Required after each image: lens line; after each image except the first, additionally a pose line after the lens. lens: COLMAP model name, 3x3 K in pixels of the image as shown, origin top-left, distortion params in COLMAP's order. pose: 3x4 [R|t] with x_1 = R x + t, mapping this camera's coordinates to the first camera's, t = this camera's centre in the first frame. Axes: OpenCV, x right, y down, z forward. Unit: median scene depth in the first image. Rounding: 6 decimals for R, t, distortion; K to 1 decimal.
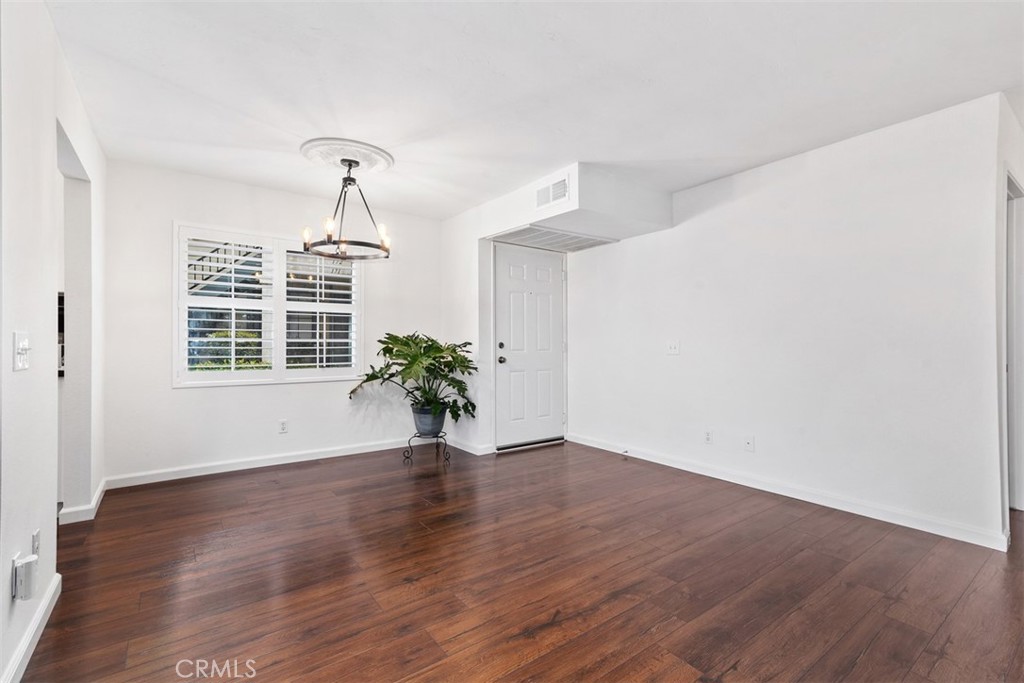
lens RADIAL K [[463.0, 0, 513.0], [0, 463.0, 337.9], [0, 0, 1]] dist [0.015446, -0.003379]
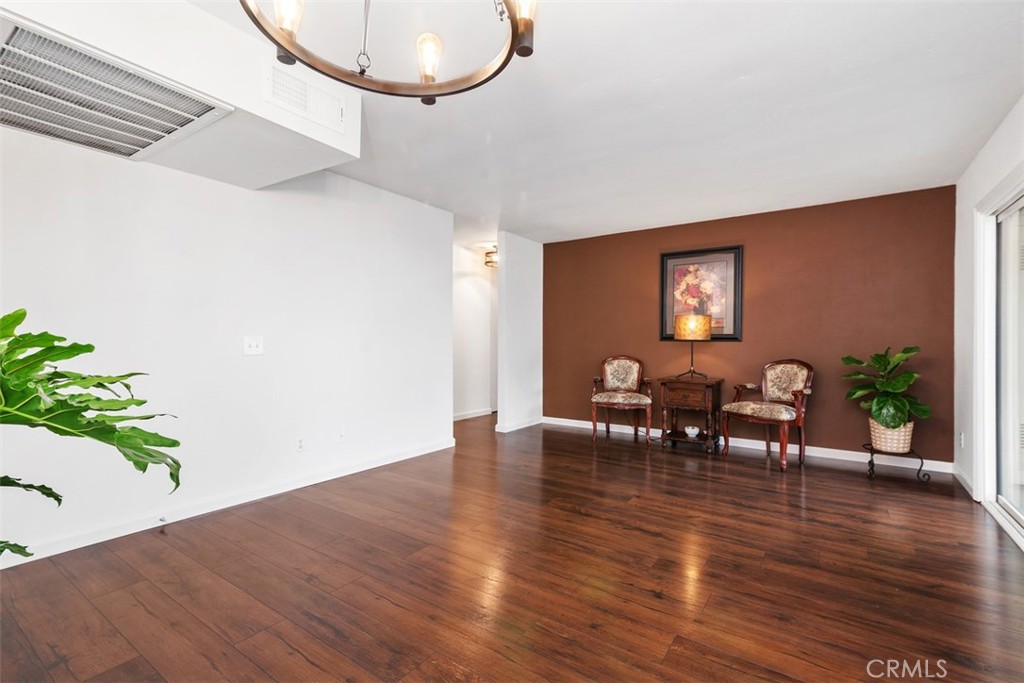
lens RADIAL K [[463.0, 0, 511.9], [0, 463.0, 357.0], [0, 0, 1]] dist [0.015446, -0.003379]
pose [[-0.331185, -0.034434, 0.942937, -1.004021], [-0.020166, 0.999364, 0.029412, 0.011444], [-0.943350, -0.009274, -0.331669, 1.602282]]
